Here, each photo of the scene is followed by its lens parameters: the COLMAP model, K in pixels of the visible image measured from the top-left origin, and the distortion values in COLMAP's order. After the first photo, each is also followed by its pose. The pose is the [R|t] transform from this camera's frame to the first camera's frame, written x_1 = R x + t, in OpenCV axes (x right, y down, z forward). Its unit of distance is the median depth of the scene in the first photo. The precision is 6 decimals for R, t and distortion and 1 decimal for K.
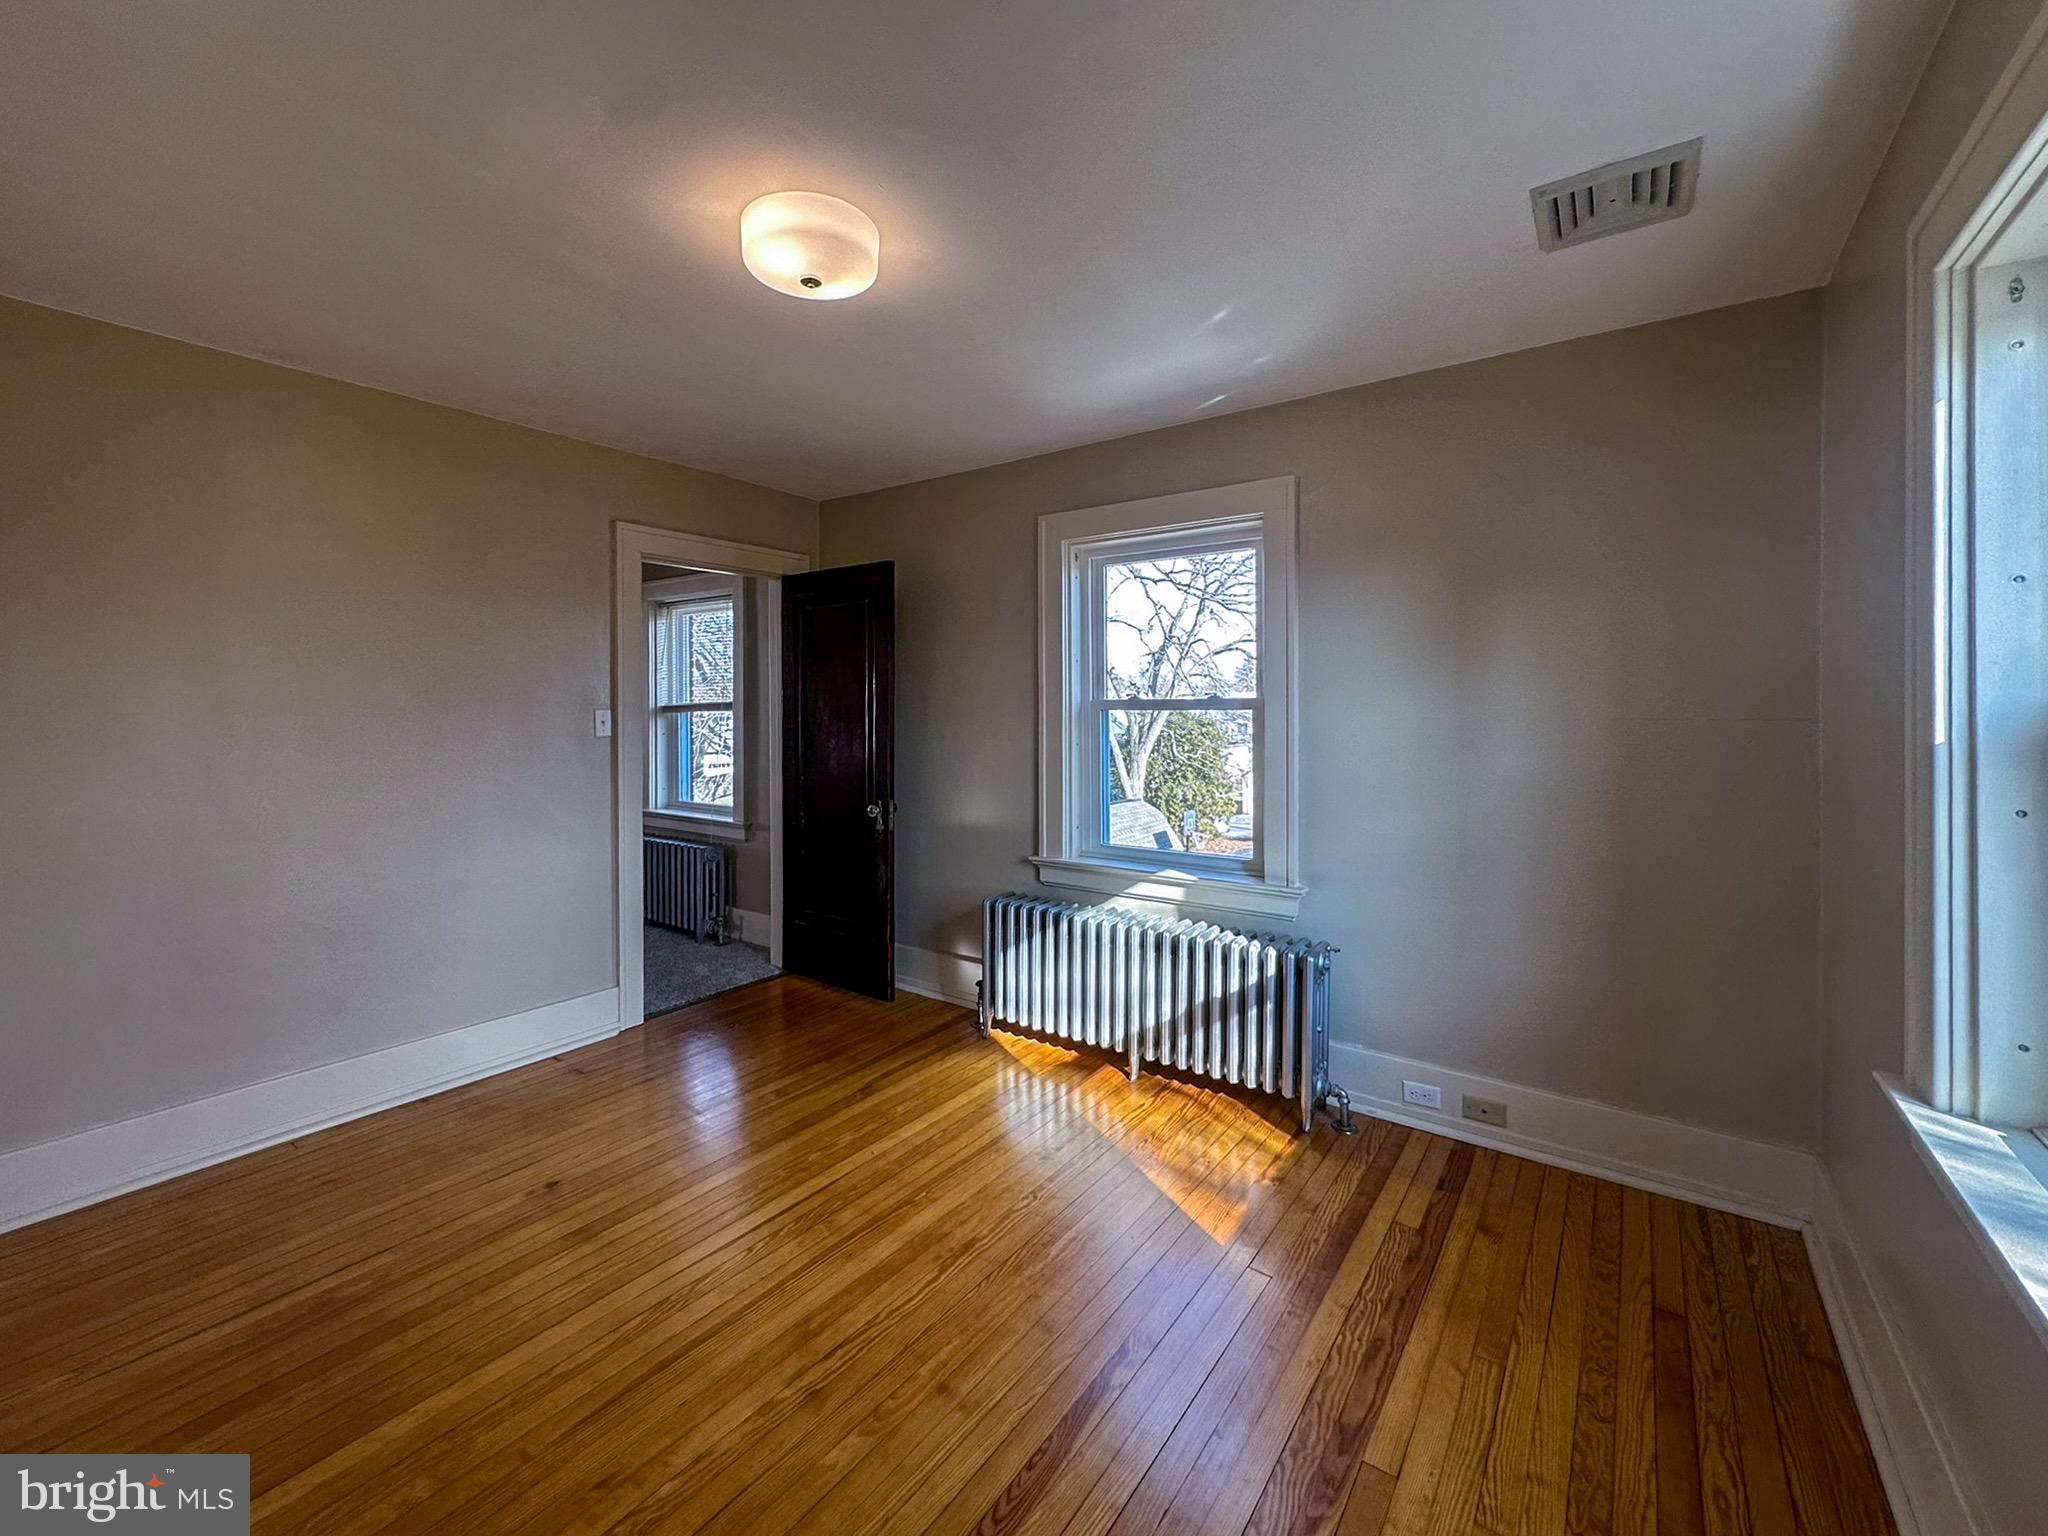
lens RADIAL K [[832.1, 0, 1019.2], [0, 832.1, 760.8], [0, 0, 1]] dist [-0.000294, 0.000060]
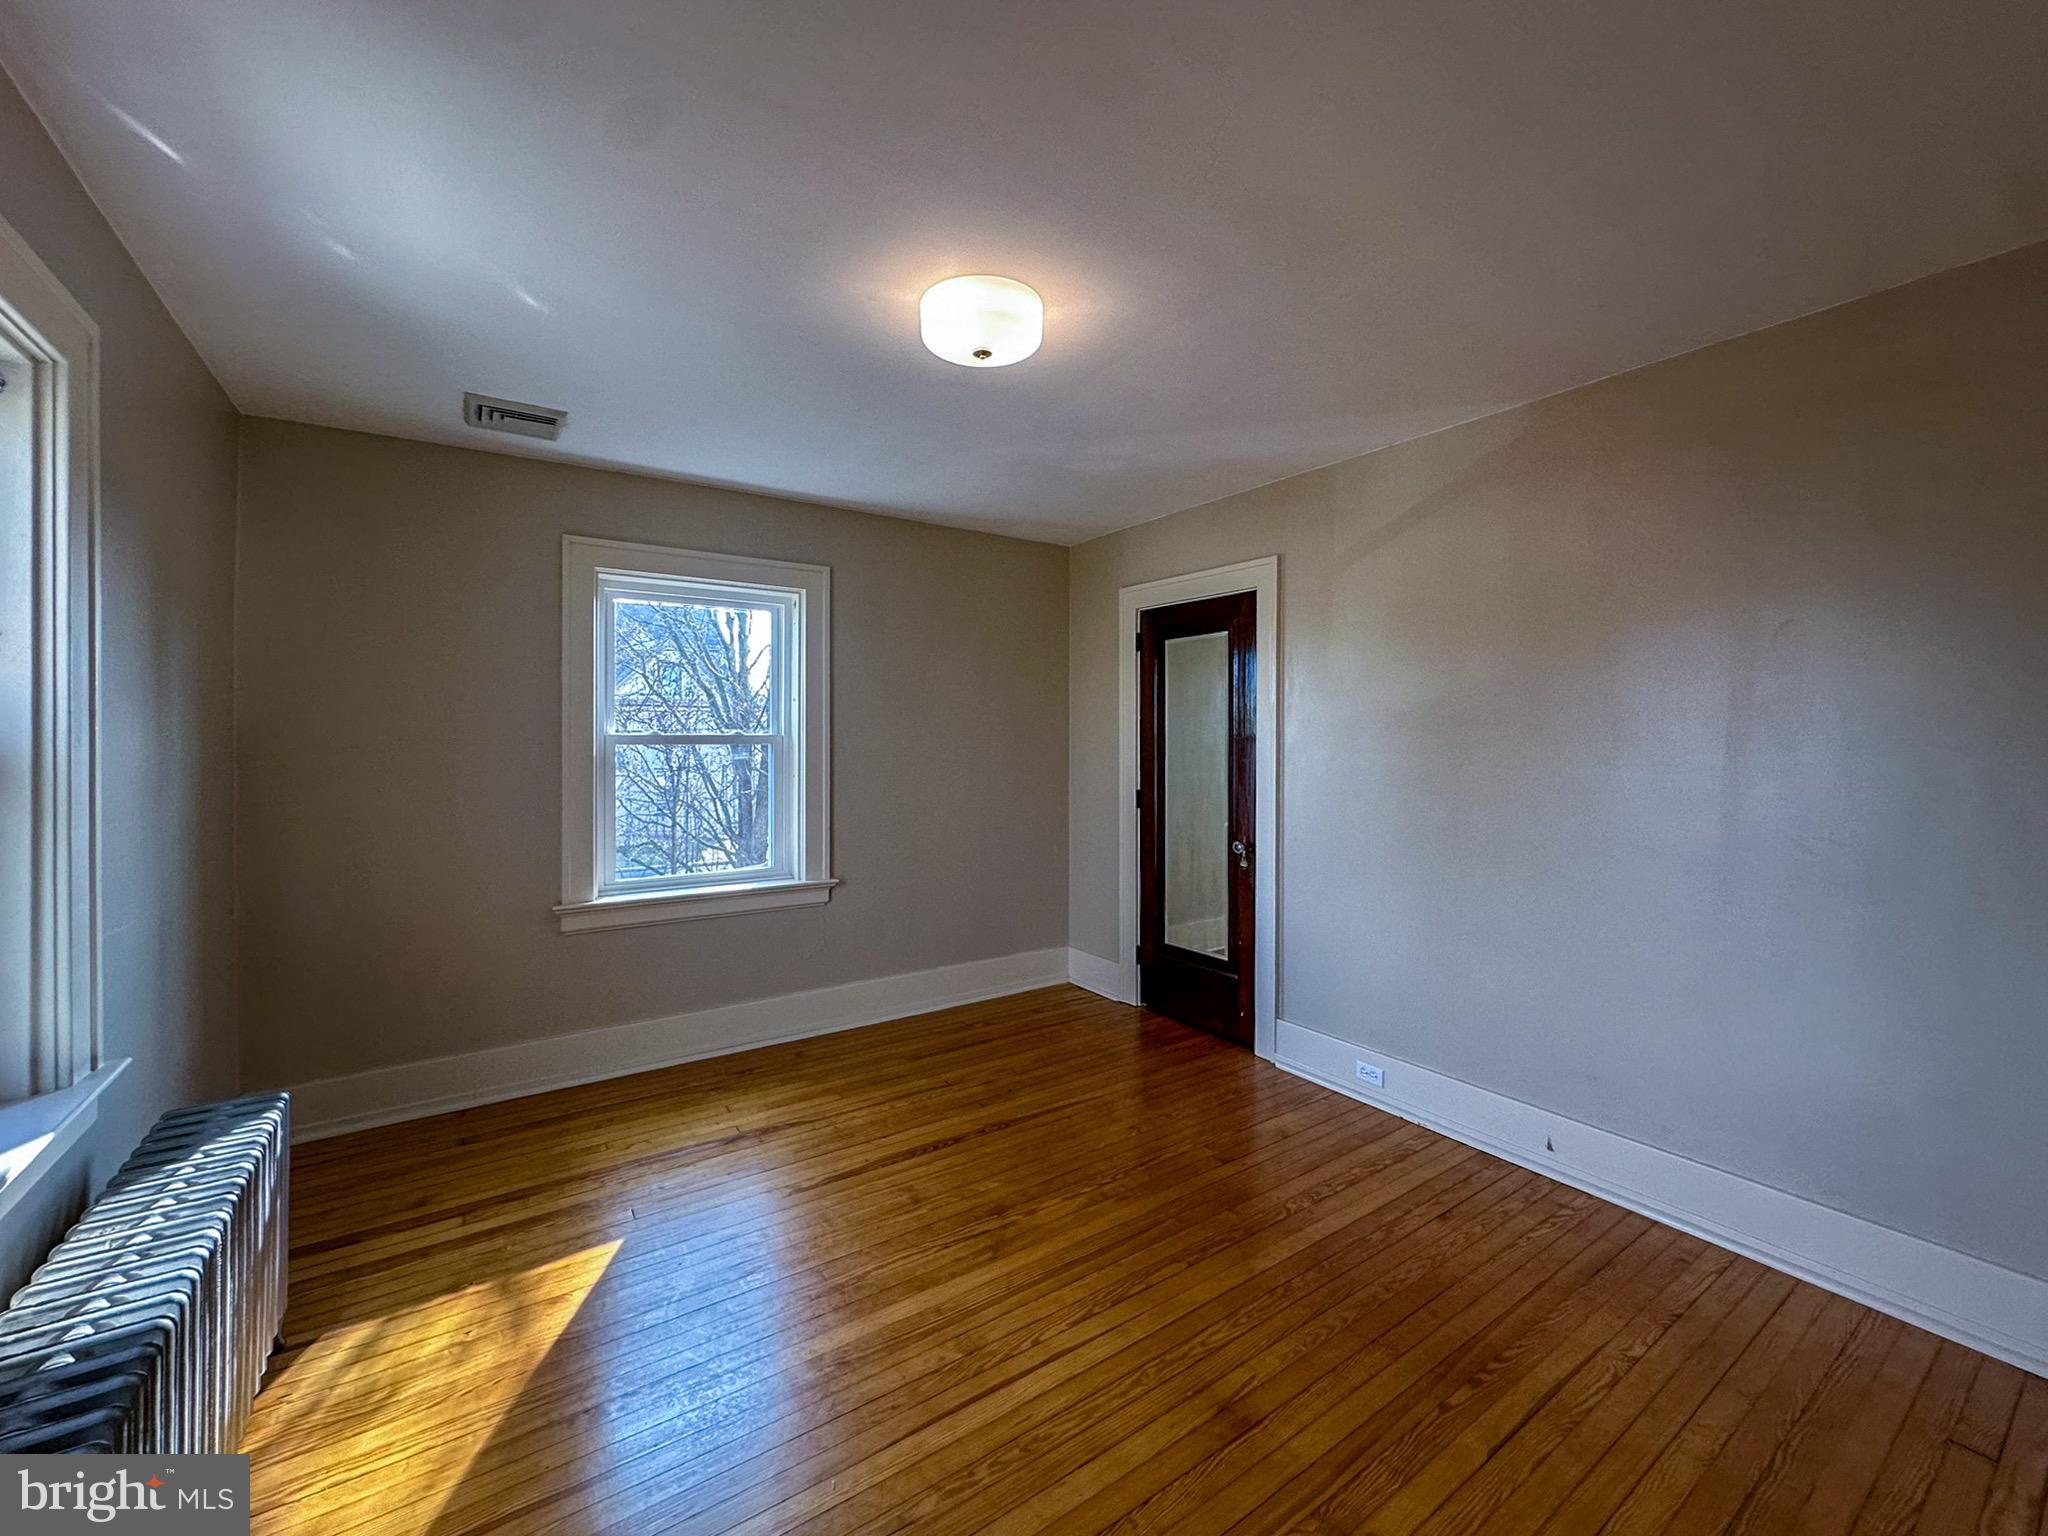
lens RADIAL K [[832.1, 0, 1021.9], [0, 832.1, 733.7], [0, 0, 1]] dist [-0.000294, 0.000060]
pose [[-0.937459, 0.002474, 0.348086, -0.673719], [0.022522, 0.998311, 0.053559, -0.128619], [-0.347365, 0.058049, -0.935931, 1.952346]]
